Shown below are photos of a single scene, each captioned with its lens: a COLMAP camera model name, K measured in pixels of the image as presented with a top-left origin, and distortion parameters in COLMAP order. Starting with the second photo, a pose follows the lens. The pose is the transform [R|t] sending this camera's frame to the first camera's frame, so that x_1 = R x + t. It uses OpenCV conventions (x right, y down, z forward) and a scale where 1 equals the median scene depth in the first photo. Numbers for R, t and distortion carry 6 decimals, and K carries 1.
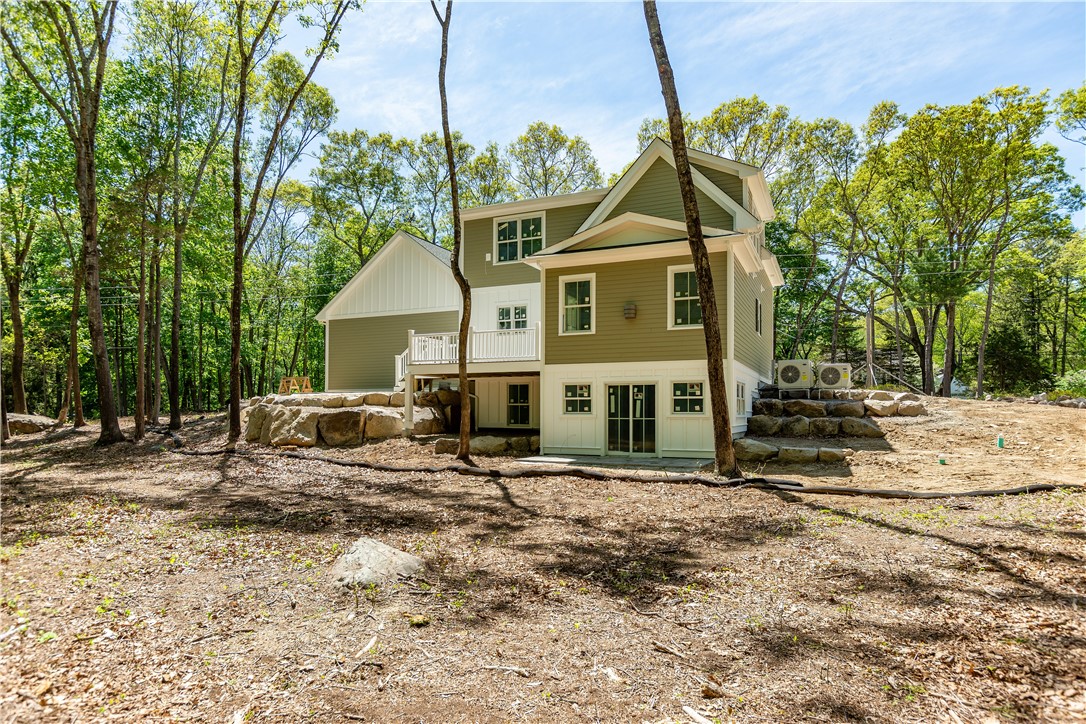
lens RADIAL K [[644.3, 0, 566.4], [0, 644.3, 391.6], [0, 0, 1]] dist [0.000130, 0.000045]
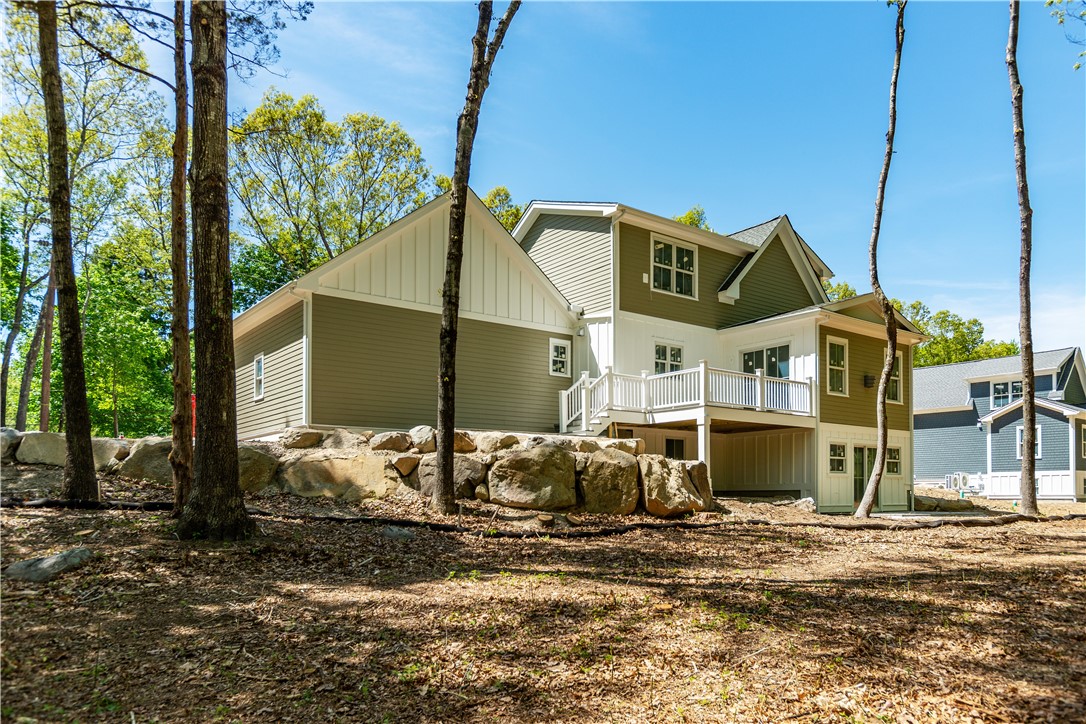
lens RADIAL K [[756.0, 0, 532.3], [0, 756.0, 482.2], [0, 0, 1]] dist [0.003404, -0.001876]
pose [[0.502688, 0.010455, 0.864405, -1.278612], [-0.028824, 0.999574, 0.004672, 0.058321], [-0.863987, -0.027264, 0.502775, 0.811279]]
